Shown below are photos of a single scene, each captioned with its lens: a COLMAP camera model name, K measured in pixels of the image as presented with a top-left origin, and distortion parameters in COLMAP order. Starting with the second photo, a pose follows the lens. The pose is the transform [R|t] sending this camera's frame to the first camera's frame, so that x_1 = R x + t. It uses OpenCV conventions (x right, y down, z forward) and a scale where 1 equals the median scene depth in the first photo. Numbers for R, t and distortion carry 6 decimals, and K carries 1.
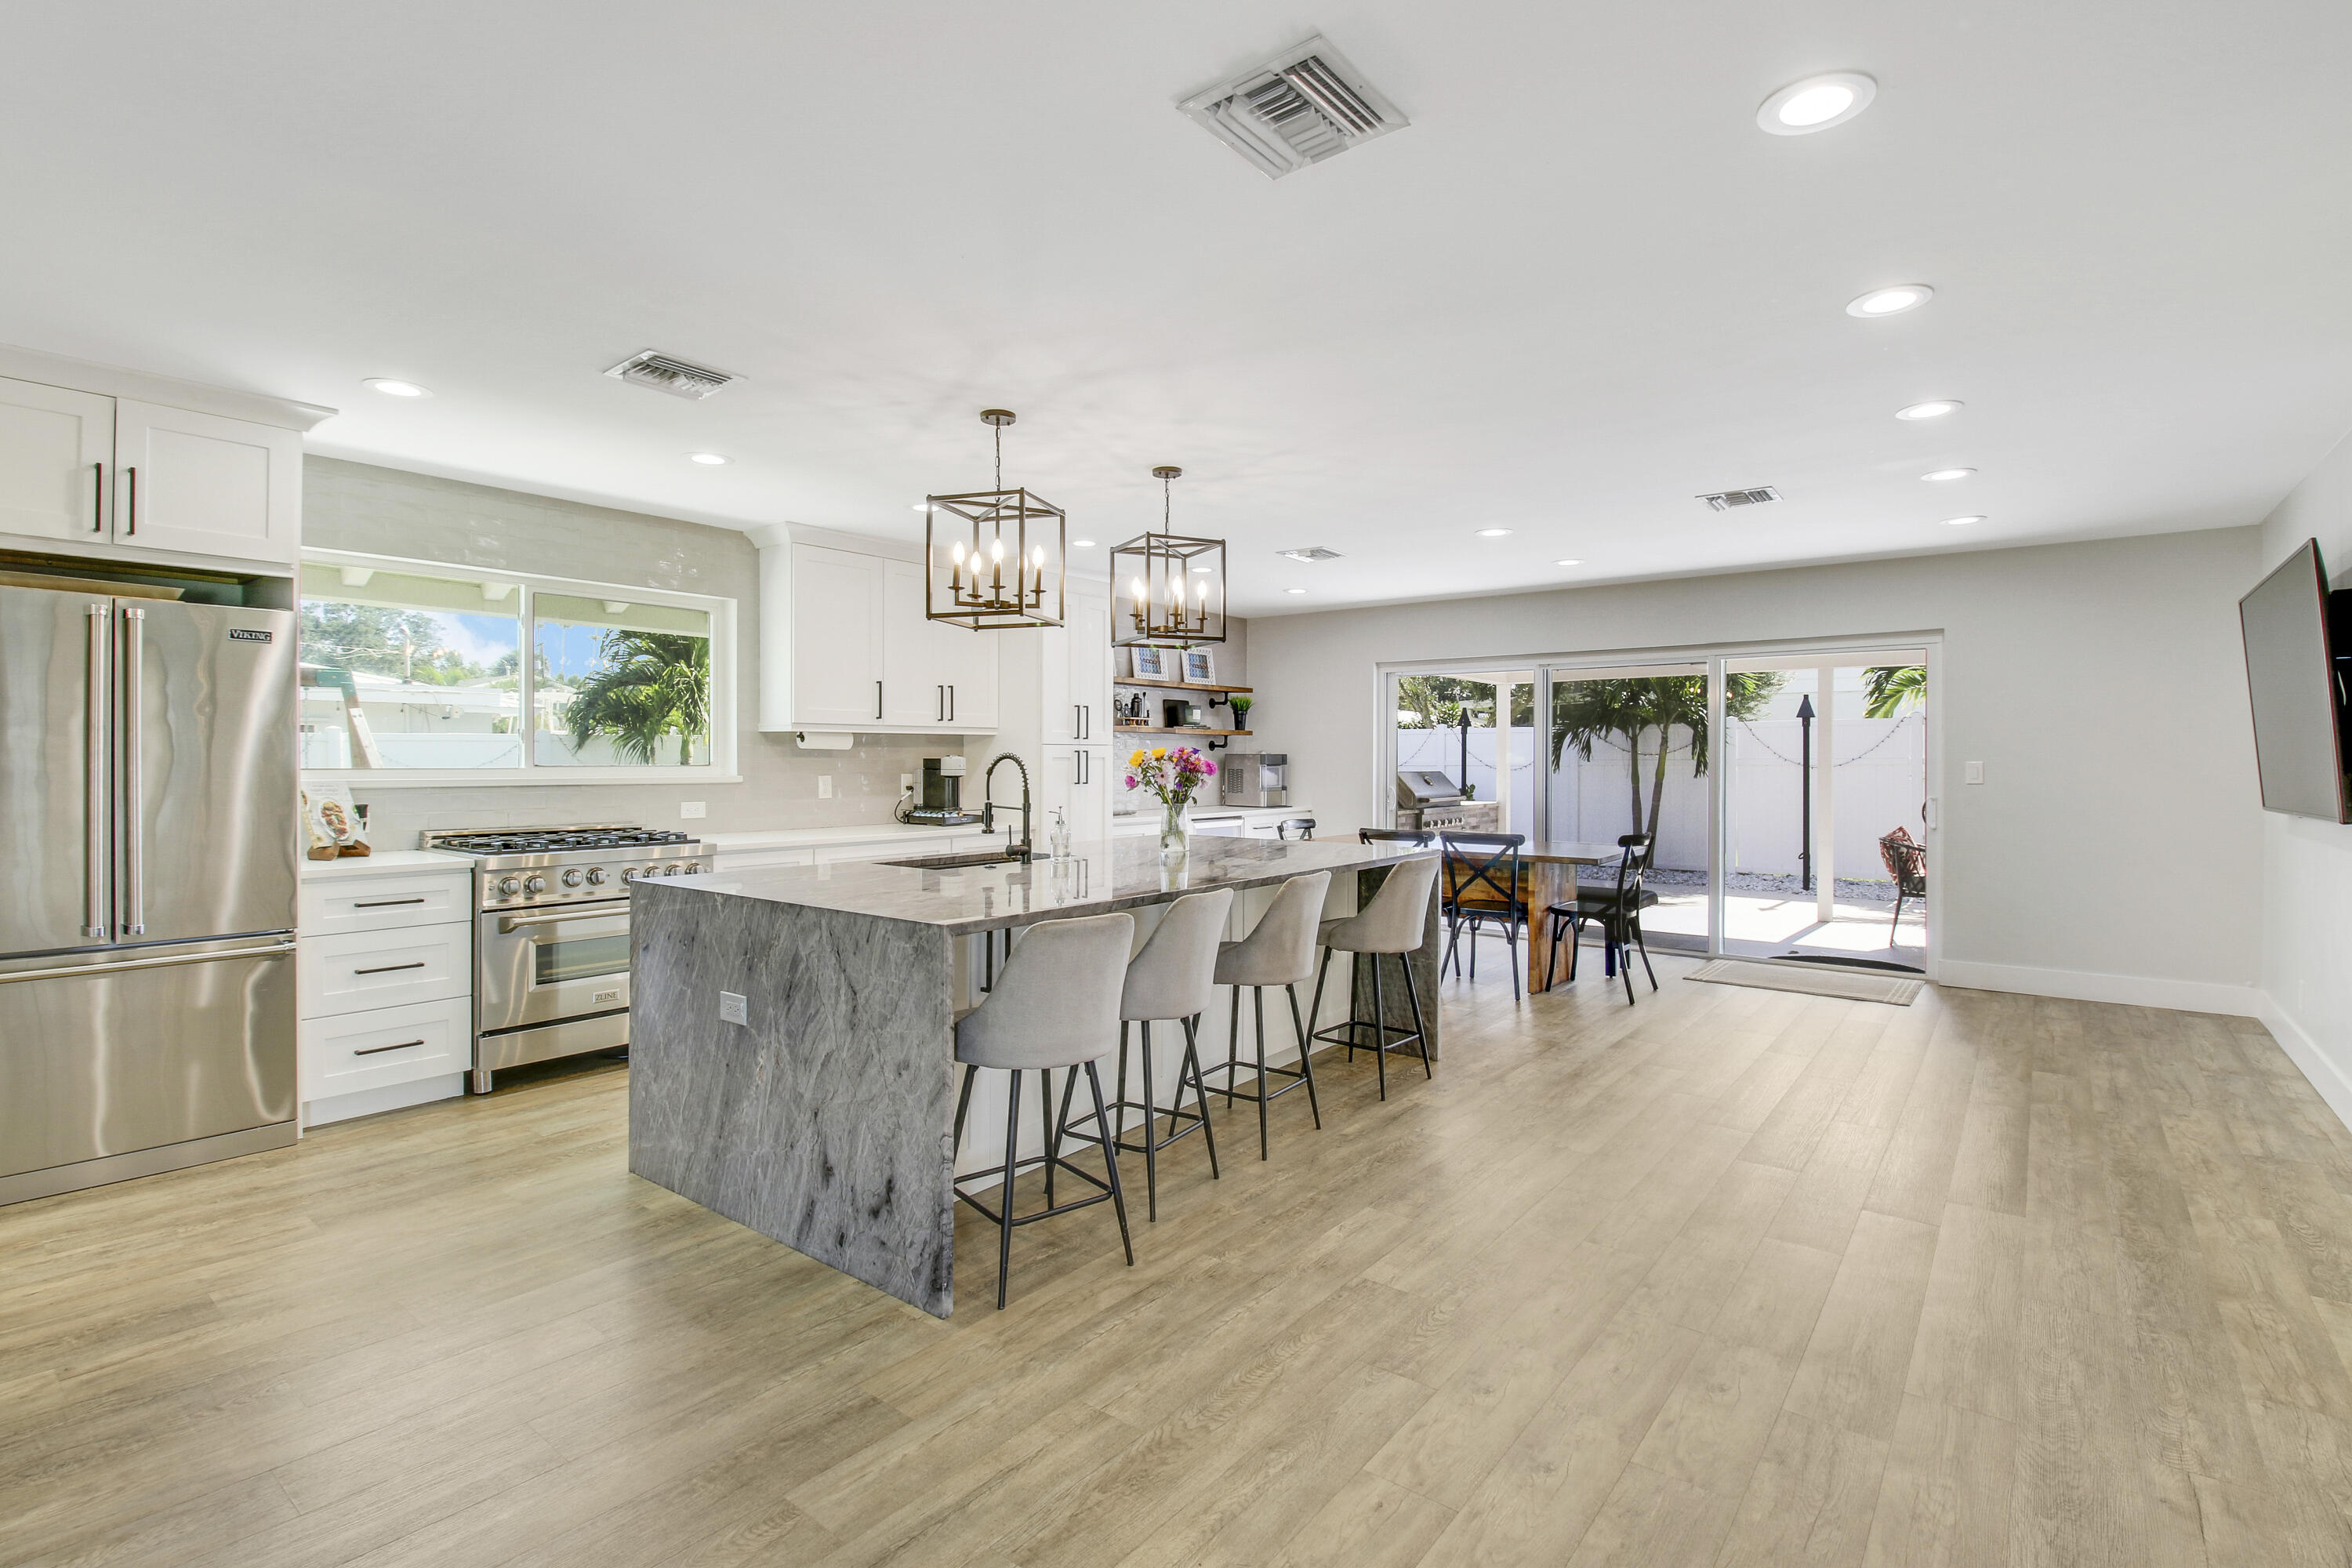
lens RADIAL K [[1103.4, 0, 1168.7], [0, 1103.4, 765.1], [0, 0, 1]] dist [-0.015928, -0.006677]
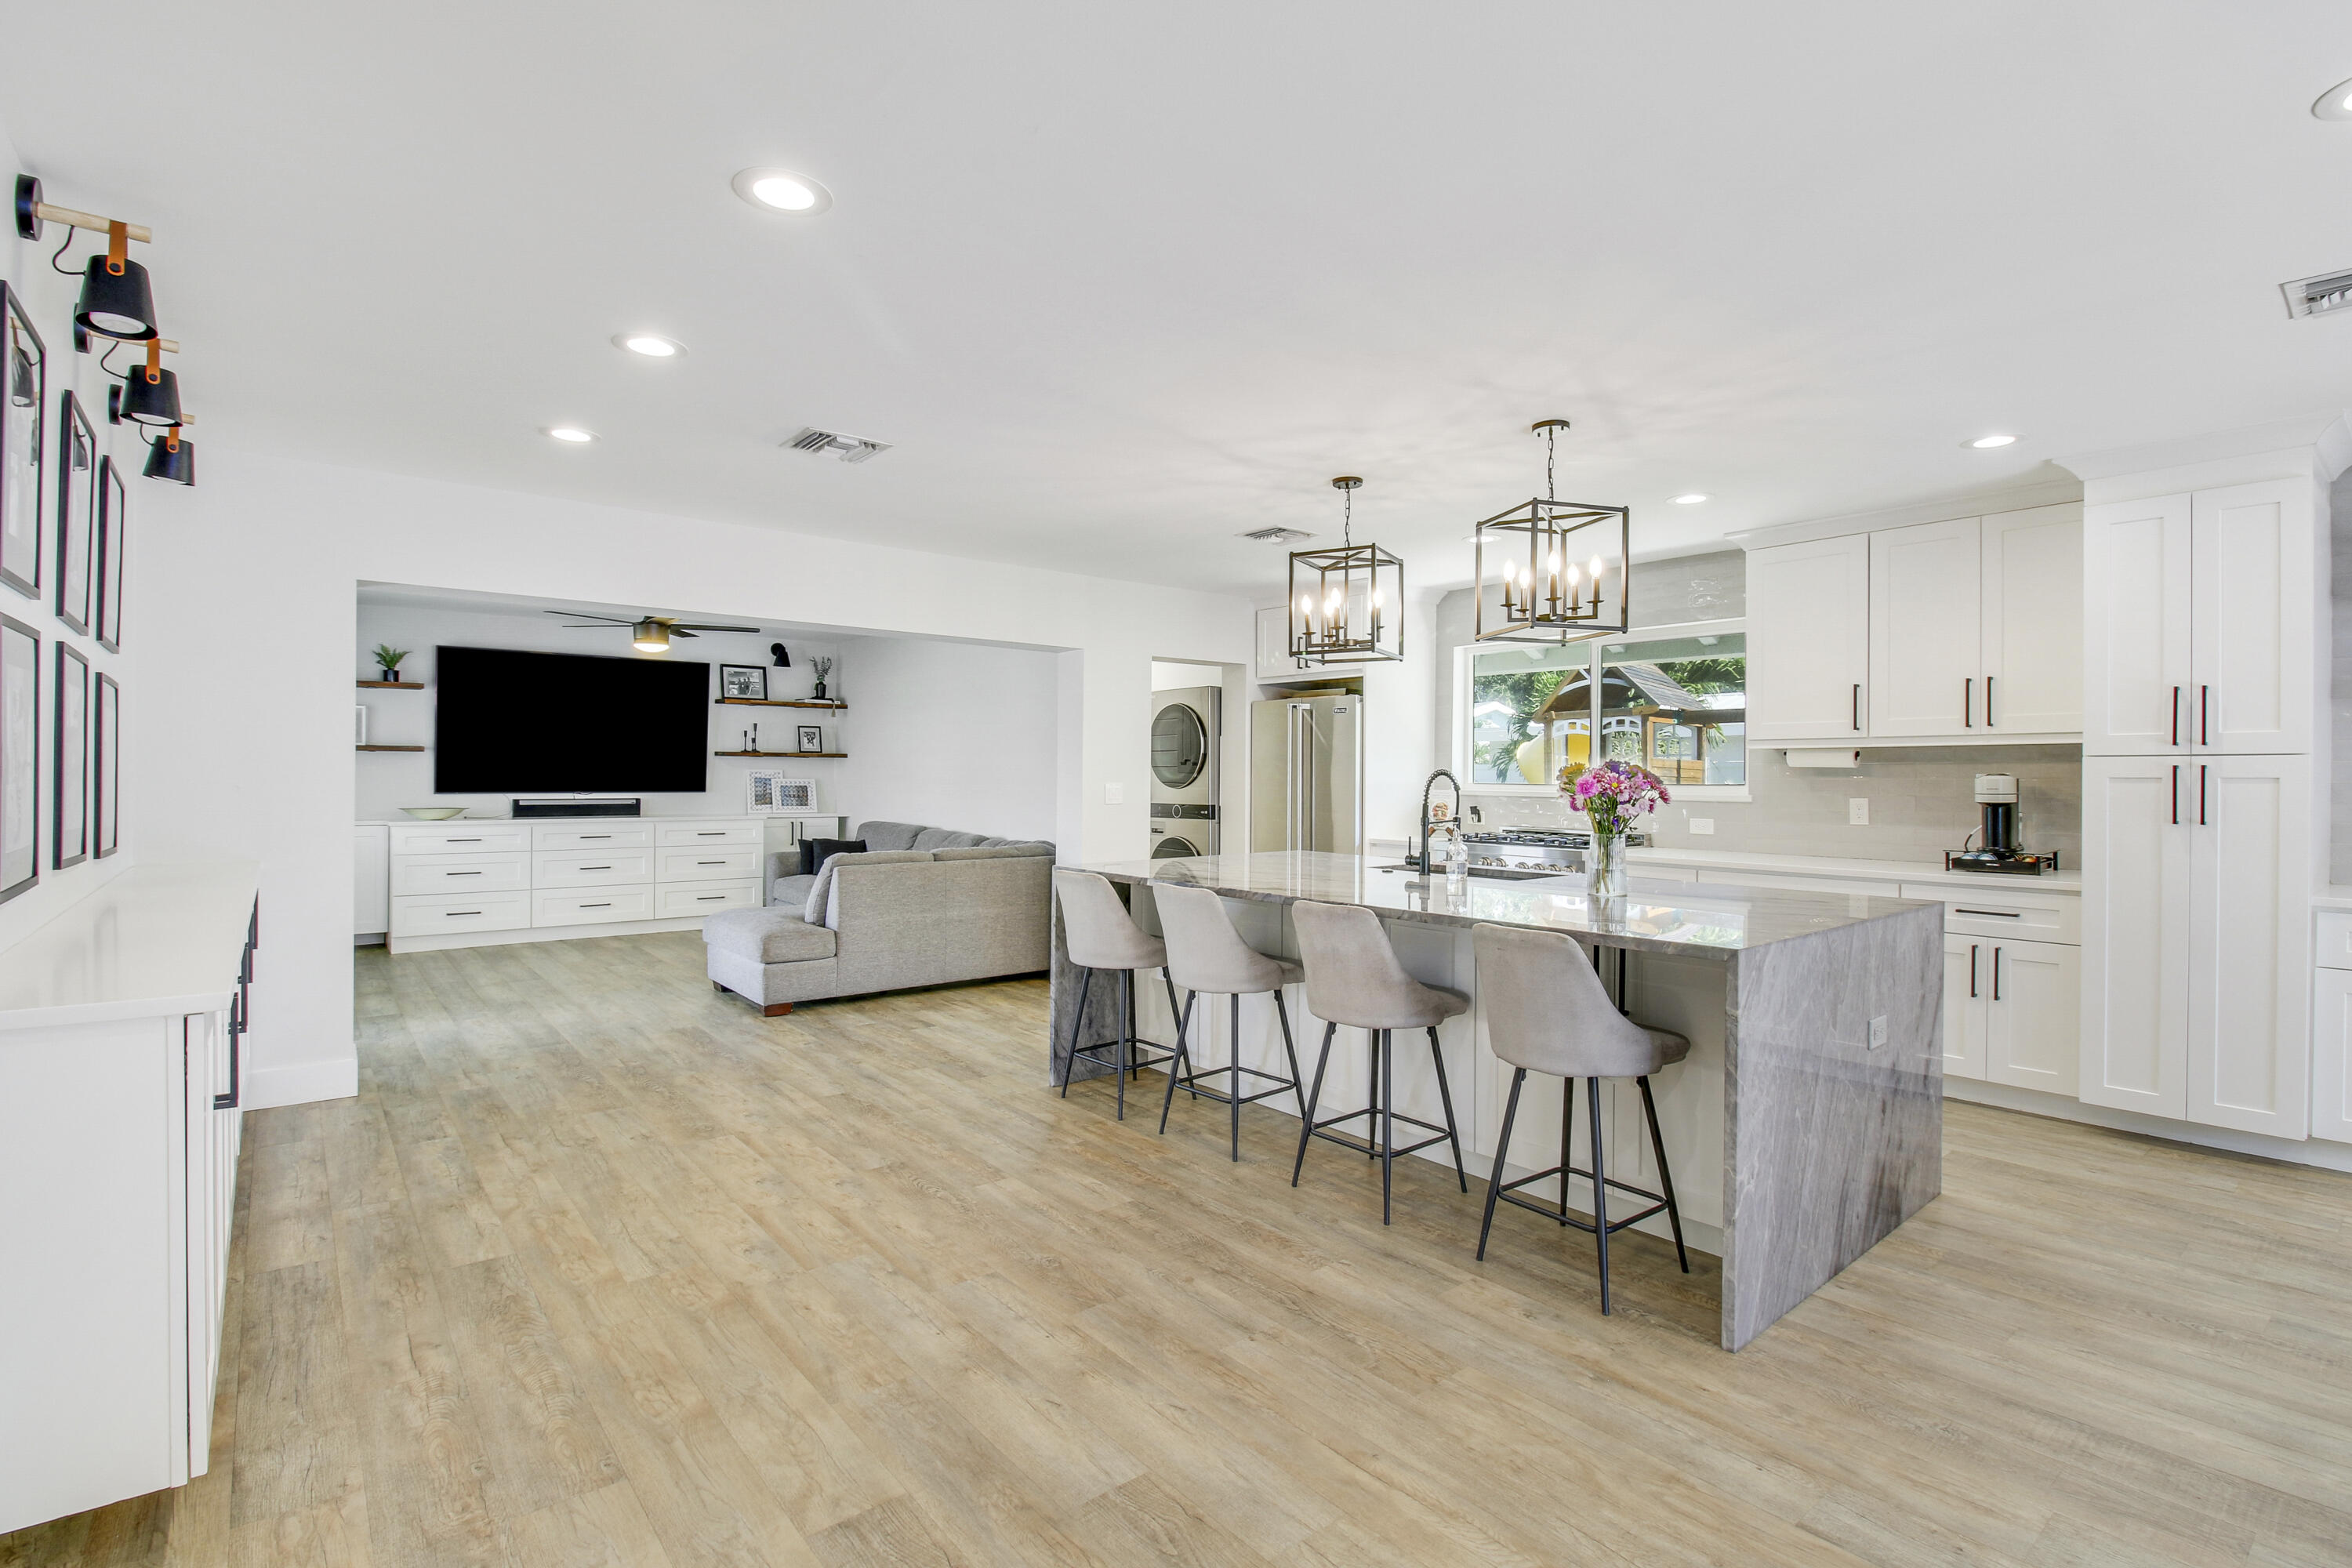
lens RADIAL K [[1103.4, 0, 1175.9], [0, 1103.4, 766.0], [0, 0, 1]] dist [-0.015928, -0.006677]
pose [[-0.211152, -0.009338, -0.977409, 0.627012], [-0.014810, 0.999870, -0.006353, -0.000852], [0.977341, 0.013134, -0.211263, 0.659691]]
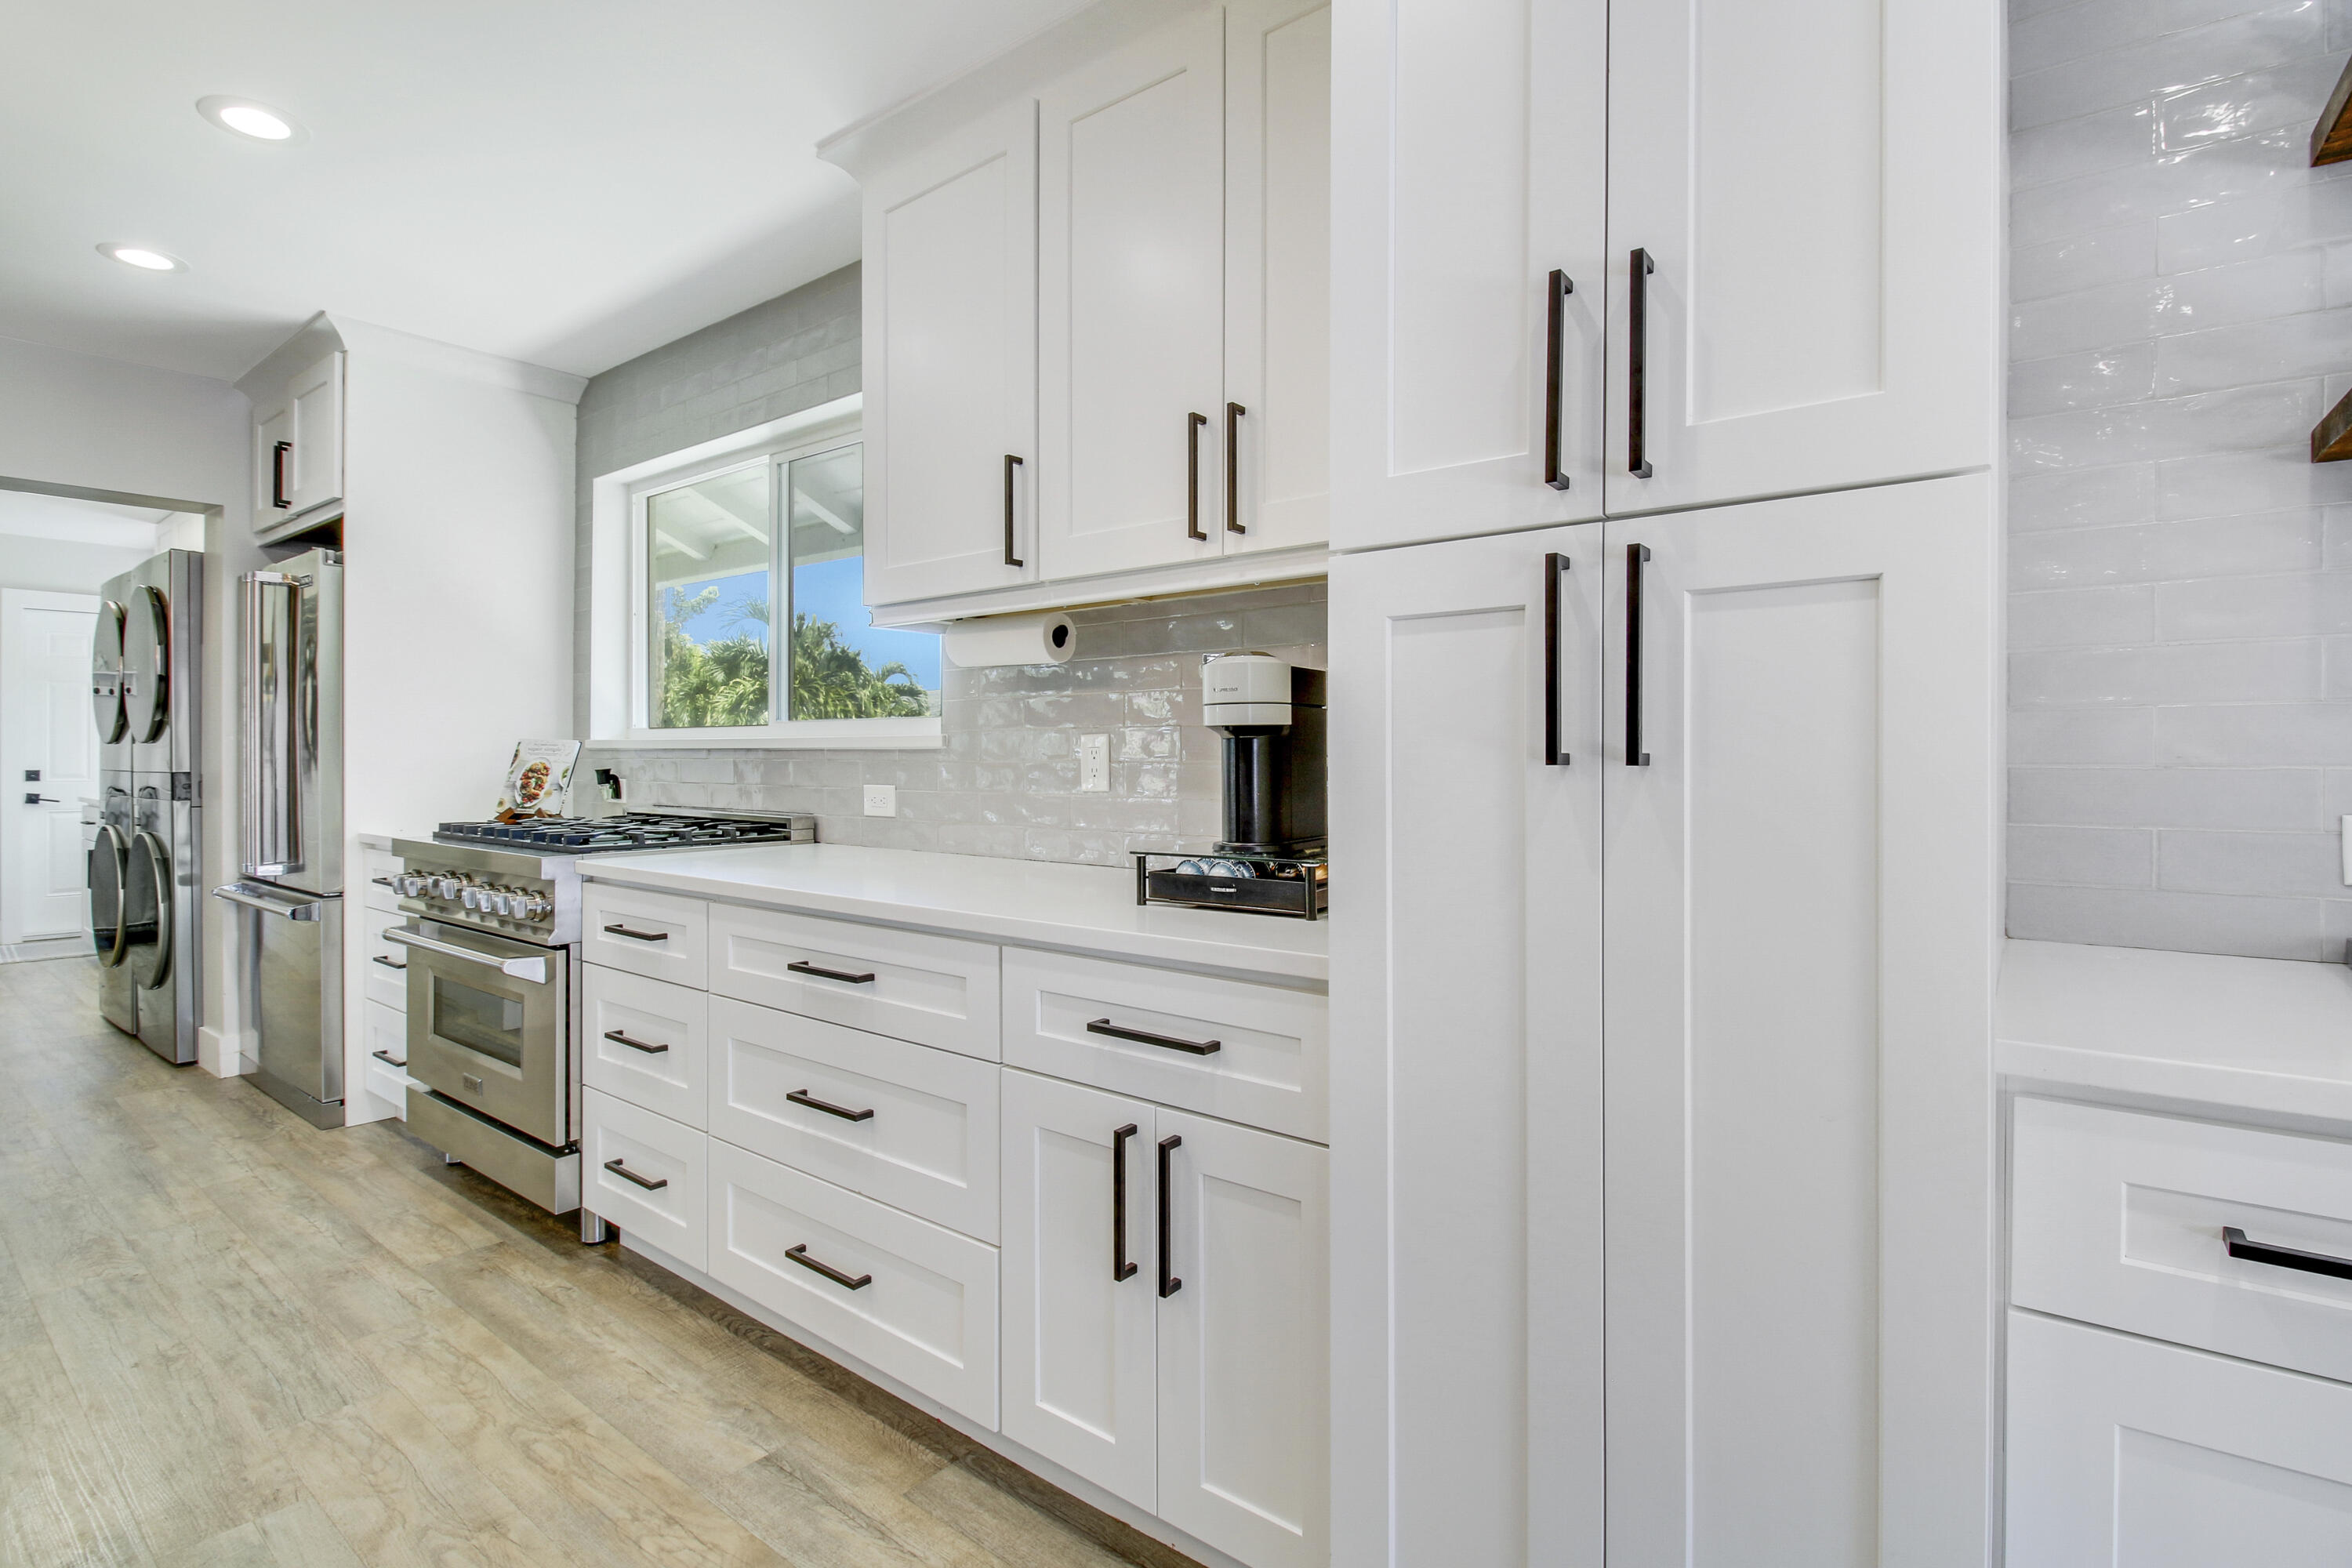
lens RADIAL K [[1103.4, 0, 1162.6], [0, 1103.4, 750.0], [0, 0, 1]] dist [-0.015928, -0.006677]
pose [[-0.005322, -0.007091, -0.999961, 0.080830], [-0.009037, 0.999934, -0.007043, 0.019147], [0.999945, 0.008999, -0.005385, 1.023179]]
